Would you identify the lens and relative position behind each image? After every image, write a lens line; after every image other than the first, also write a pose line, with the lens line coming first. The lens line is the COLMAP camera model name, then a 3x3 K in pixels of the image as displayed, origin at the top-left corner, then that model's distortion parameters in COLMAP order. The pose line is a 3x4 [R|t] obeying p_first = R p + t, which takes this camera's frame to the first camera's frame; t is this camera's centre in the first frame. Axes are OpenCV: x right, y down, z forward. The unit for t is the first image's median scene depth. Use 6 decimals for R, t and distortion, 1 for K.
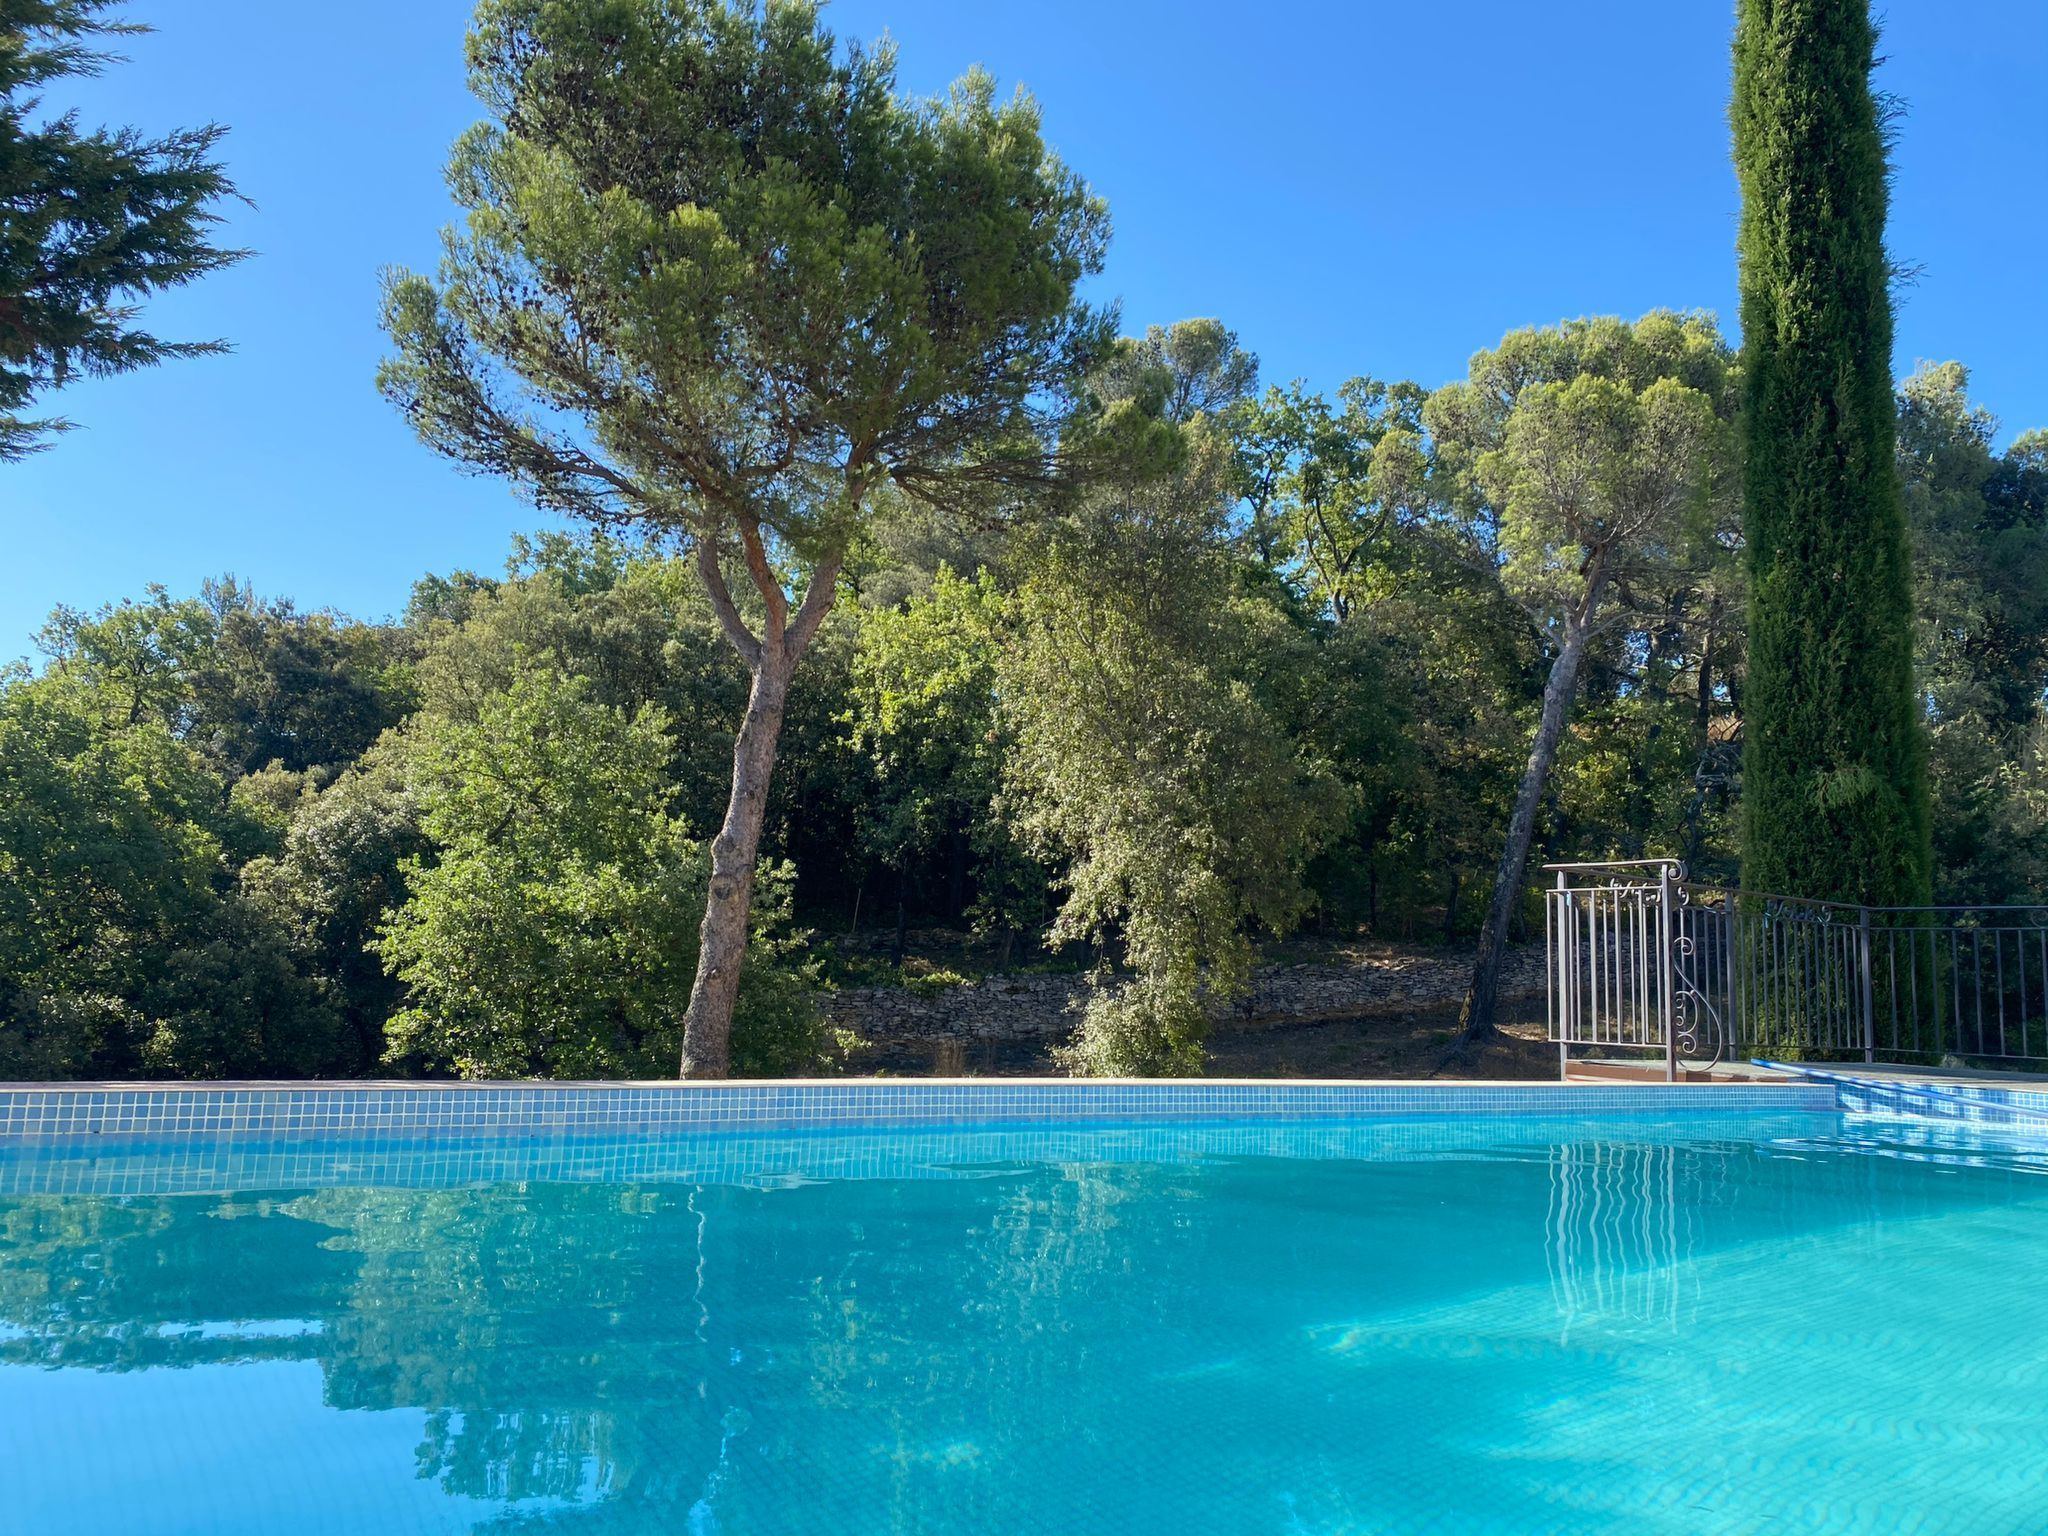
lens RADIAL K [[1595.9, 0, 1016.4], [0, 1595.9, 751.2], [0, 0, 1]] dist [0.141295, -0.233251]
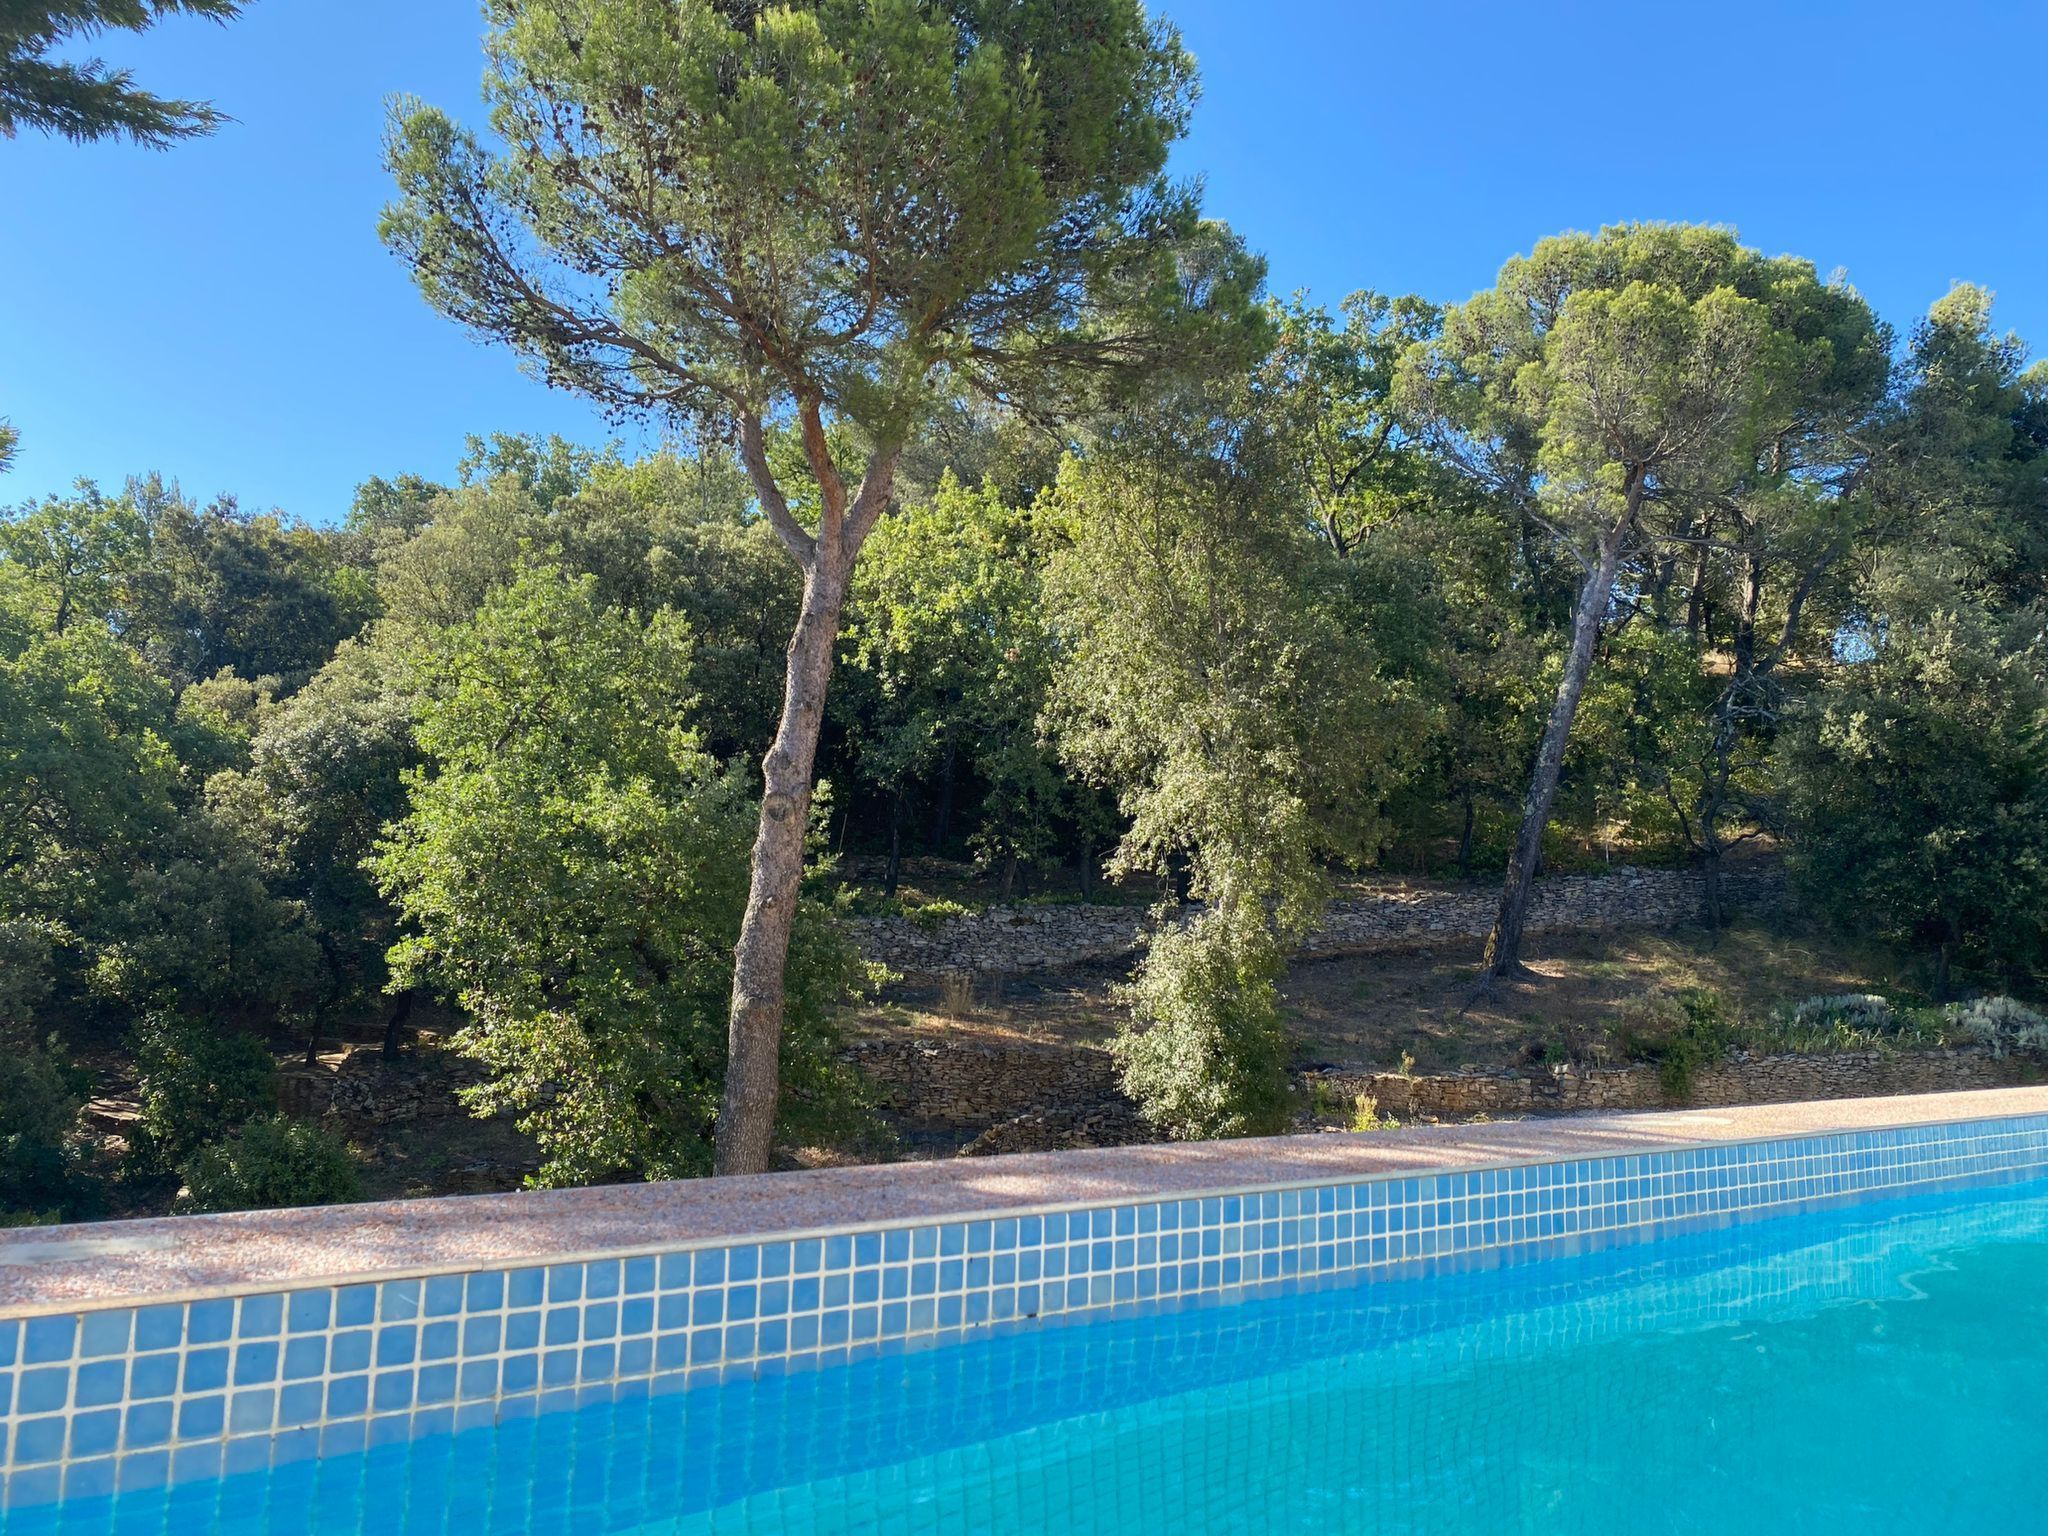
lens RADIAL K [[1595.9, 0, 1016.4], [0, 1595.9, 751.2], [0, 0, 1]] dist [0.141295, -0.233251]
pose [[0.998819, 0.013504, 0.046681, -0.075415], [-0.015515, 0.998956, 0.042979, 0.010009], [-0.046052, -0.043652, 0.997985, 0.077724]]
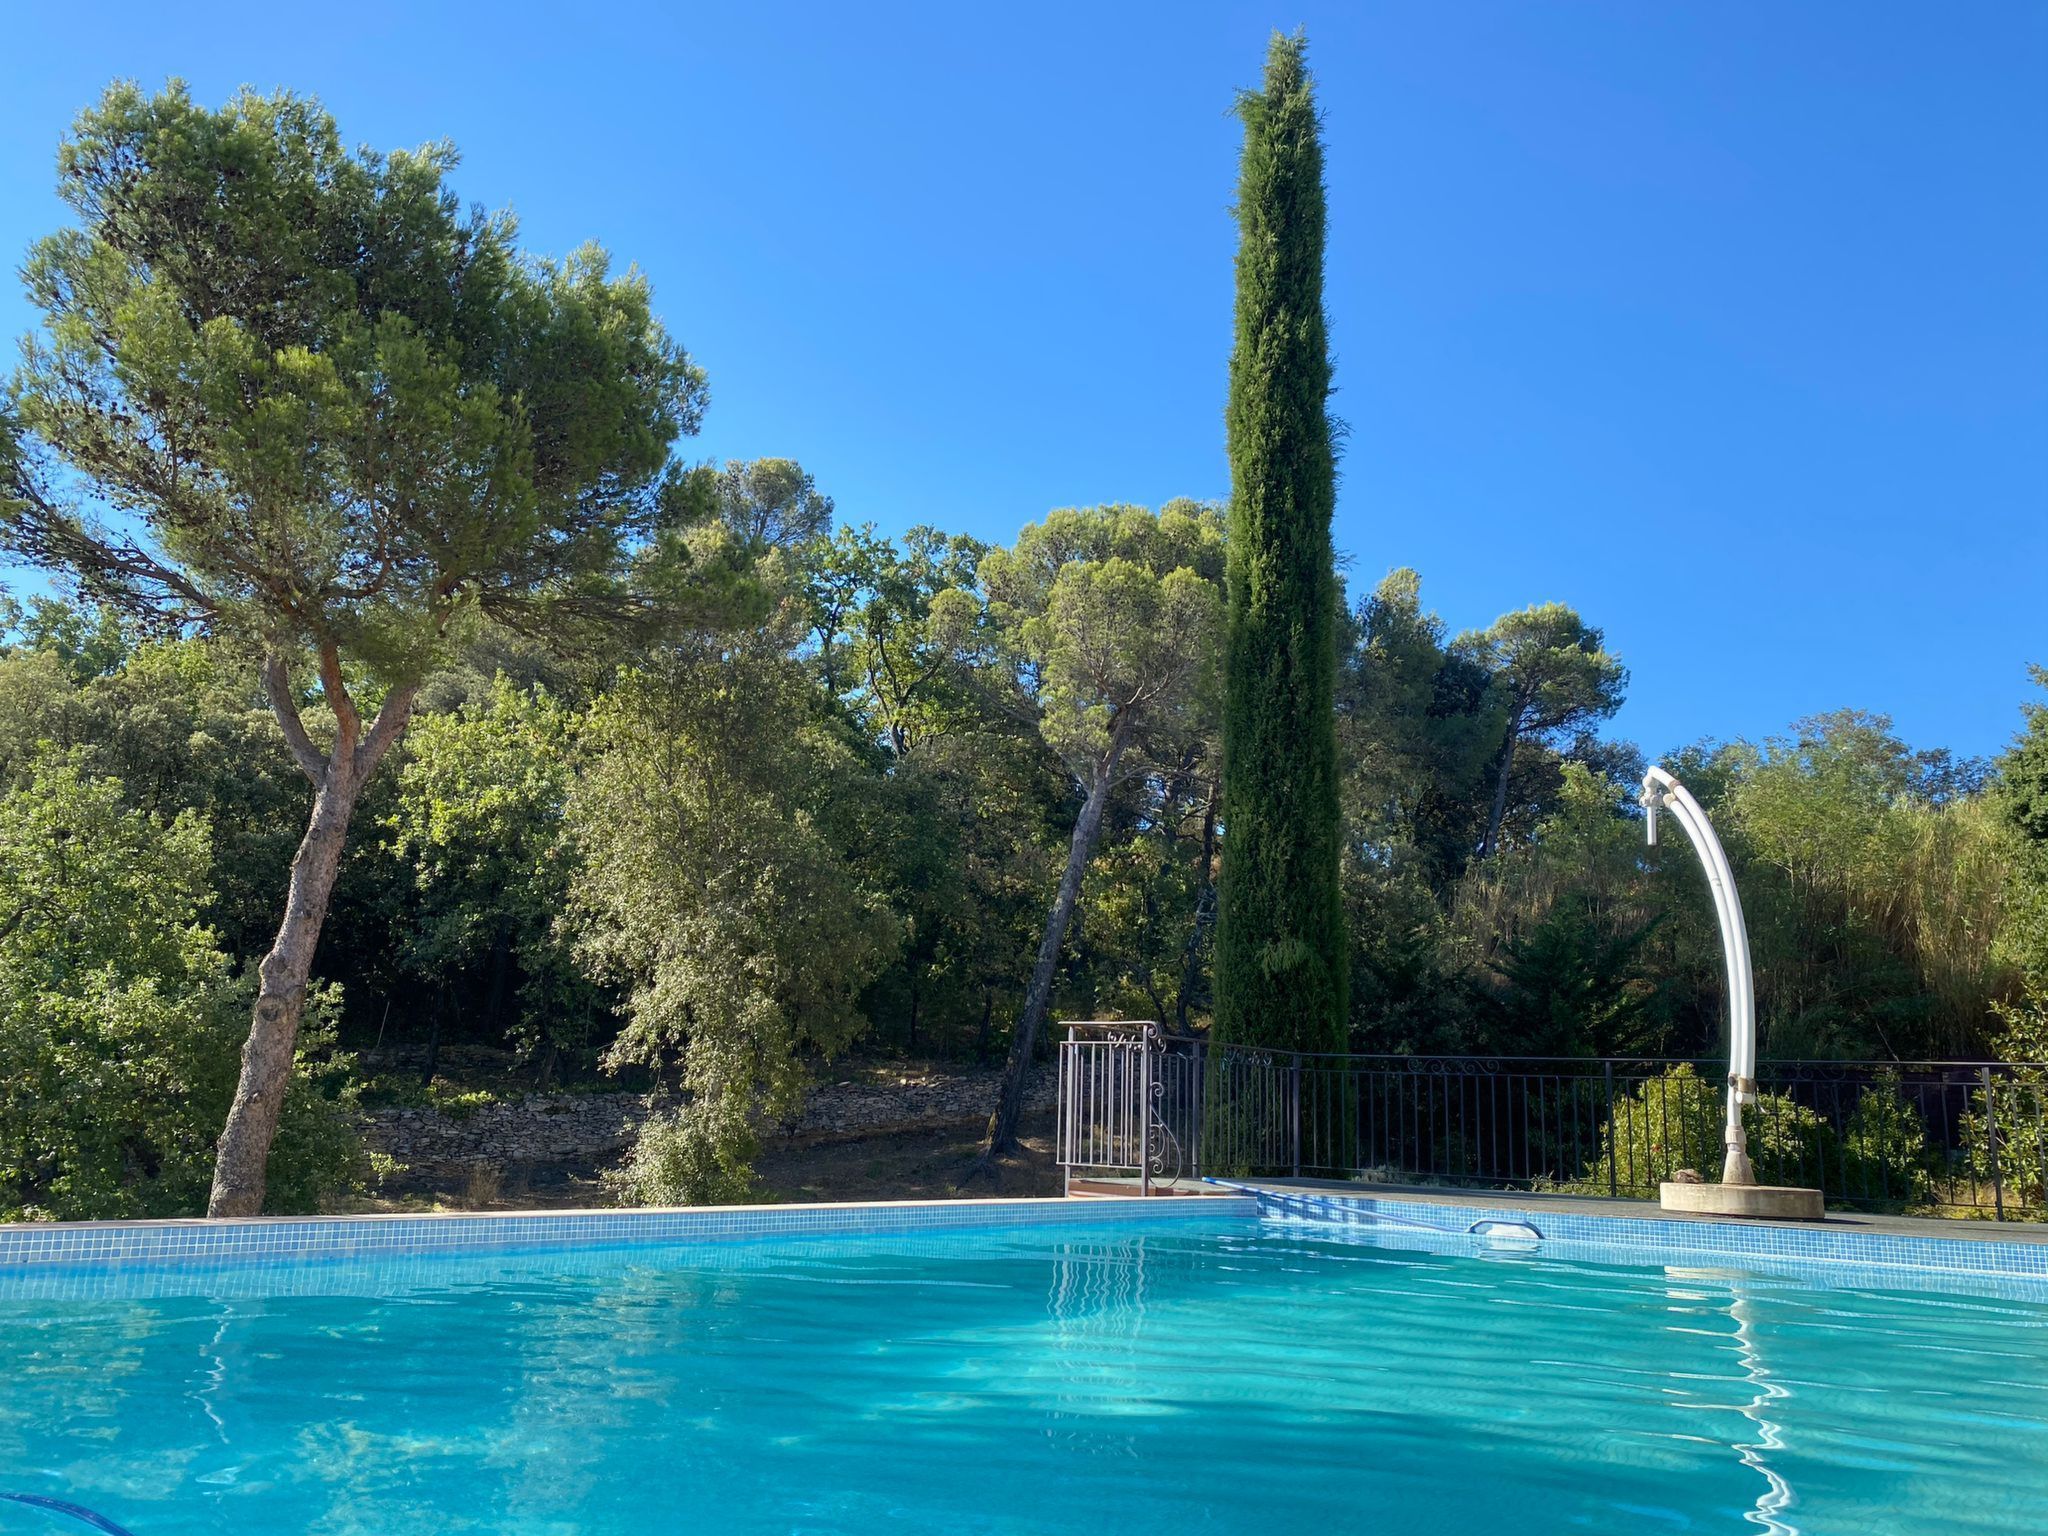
lens RADIAL K [[1606.2, 0, 1020.8], [0, 1606.2, 750.6], [0, 0, 1]] dist [0.061484, -0.050765]
pose [[0.959440, 0.063500, 0.274667, -0.021145], [-0.044865, 0.996277, -0.073610, -0.016273], [-0.278319, 0.058301, 0.958718, -0.071731]]
